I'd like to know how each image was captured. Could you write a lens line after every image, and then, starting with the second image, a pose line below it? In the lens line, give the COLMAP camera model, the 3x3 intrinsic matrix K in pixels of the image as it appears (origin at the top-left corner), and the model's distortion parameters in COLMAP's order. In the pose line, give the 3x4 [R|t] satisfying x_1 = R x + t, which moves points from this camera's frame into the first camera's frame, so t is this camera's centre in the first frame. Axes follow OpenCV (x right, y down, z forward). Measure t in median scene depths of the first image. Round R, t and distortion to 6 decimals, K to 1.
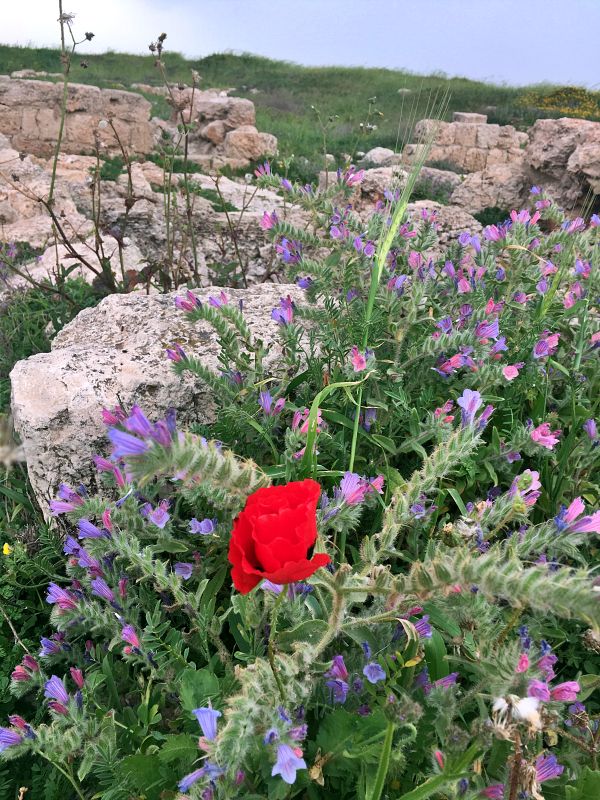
lens RADIAL K [[677.3, 0, 300.0], [0, 677.3, 400.0], [0, 0, 1]] dist [0.006826, 0.001279]
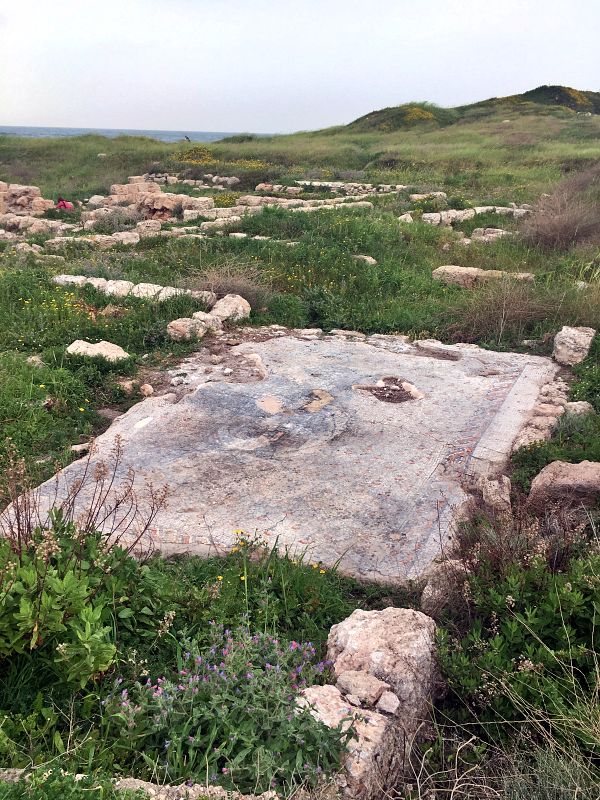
lens RADIAL K [[677.3, 0, 300.0], [0, 677.3, 400.0], [0, 0, 1]] dist [0.006826, 0.001279]
pose [[0.916641, -0.223067, 0.331679, -0.173438], [0.233732, 0.972269, 0.007938, 0.450576], [-0.324251, 0.070248, 0.943359, -1.394542]]
